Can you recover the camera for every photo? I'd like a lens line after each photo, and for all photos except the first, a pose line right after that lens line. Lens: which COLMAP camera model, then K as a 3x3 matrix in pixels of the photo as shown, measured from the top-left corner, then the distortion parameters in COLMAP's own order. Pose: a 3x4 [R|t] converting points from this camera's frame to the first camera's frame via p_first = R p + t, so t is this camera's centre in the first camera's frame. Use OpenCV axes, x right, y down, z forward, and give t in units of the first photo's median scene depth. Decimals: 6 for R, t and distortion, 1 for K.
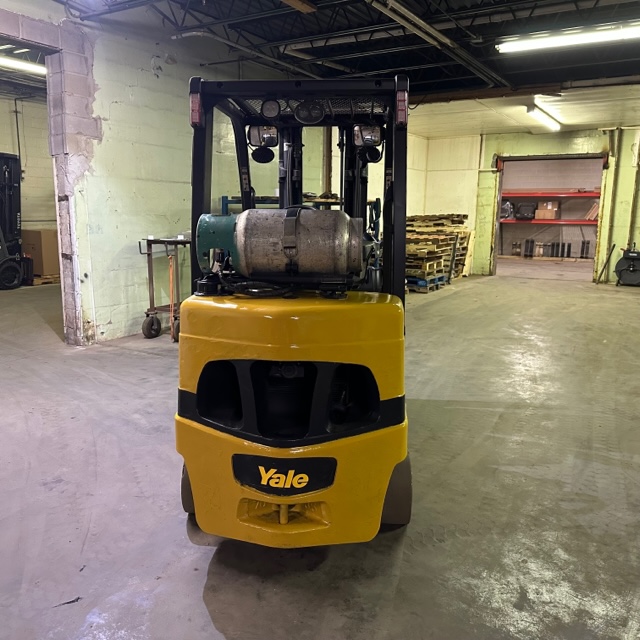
lens RADIAL K [[556.4, 0, 320.0], [0, 556.4, 320.0], [0, 0, 1]] dist [-0.057223, -0.003627]
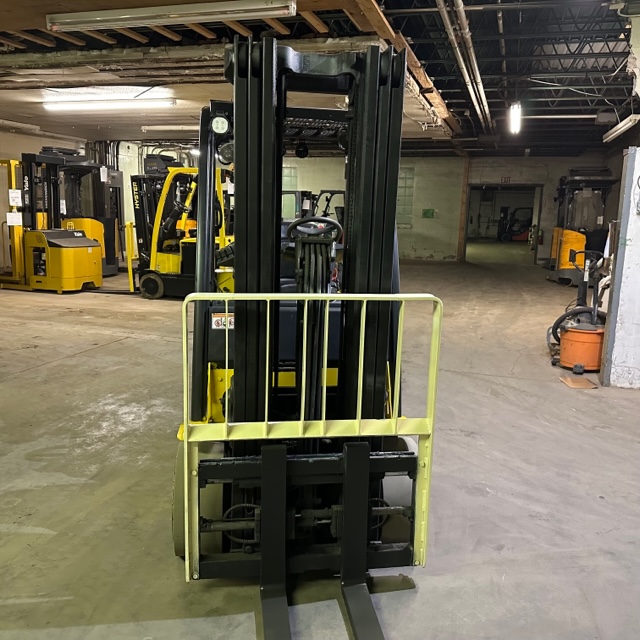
lens RADIAL K [[556.4, 0, 320.0], [0, 556.4, 320.0], [0, 0, 1]] dist [-0.057223, -0.003627]
pose [[-0.971756, -0.001343, -0.235984, 0.219070], [-0.090848, 0.925044, 0.368837, -0.521333], [0.217800, 0.379858, -0.899039, 2.541836]]
